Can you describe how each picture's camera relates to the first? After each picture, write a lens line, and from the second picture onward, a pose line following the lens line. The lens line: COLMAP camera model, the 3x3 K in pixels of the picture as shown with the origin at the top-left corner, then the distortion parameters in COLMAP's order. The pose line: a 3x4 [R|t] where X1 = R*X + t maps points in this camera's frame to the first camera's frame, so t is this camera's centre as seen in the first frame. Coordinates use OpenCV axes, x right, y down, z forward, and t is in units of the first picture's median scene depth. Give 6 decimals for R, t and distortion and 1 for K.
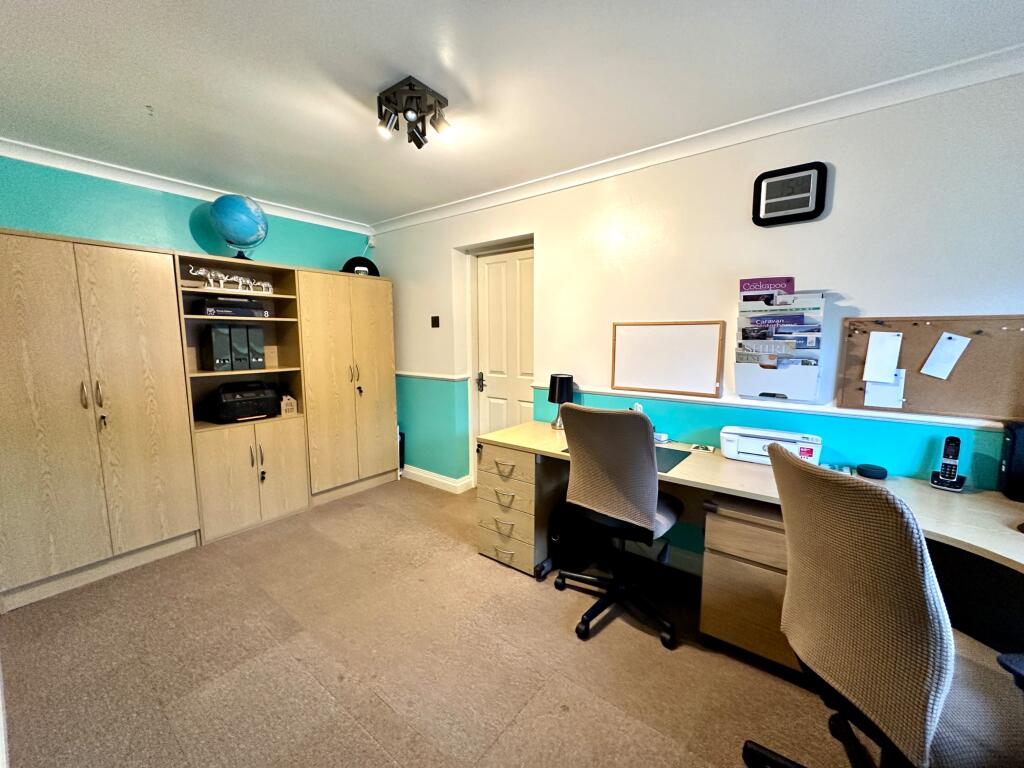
lens RADIAL K [[410.3, 0, 509.0], [0, 410.3, 385.5], [0, 0, 1]] dist [0.000166, 0.000489]
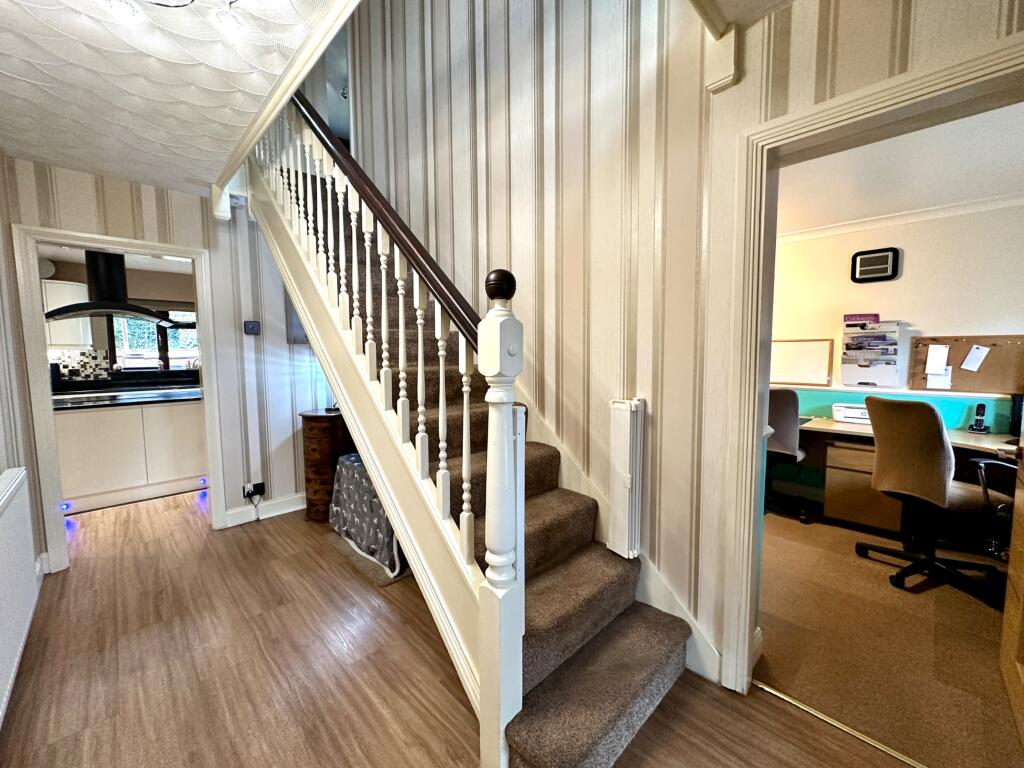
lens RADIAL K [[410.3, 0, 514.4], [0, 410.3, 385.5], [0, 0, 1]] dist [0.000166, 0.000489]
pose [[0.990846, 0.003694, -0.134948, -0.594809], [-0.008550, 0.999336, -0.035426, 0.112663], [0.134728, 0.036256, 0.990219, -0.911422]]
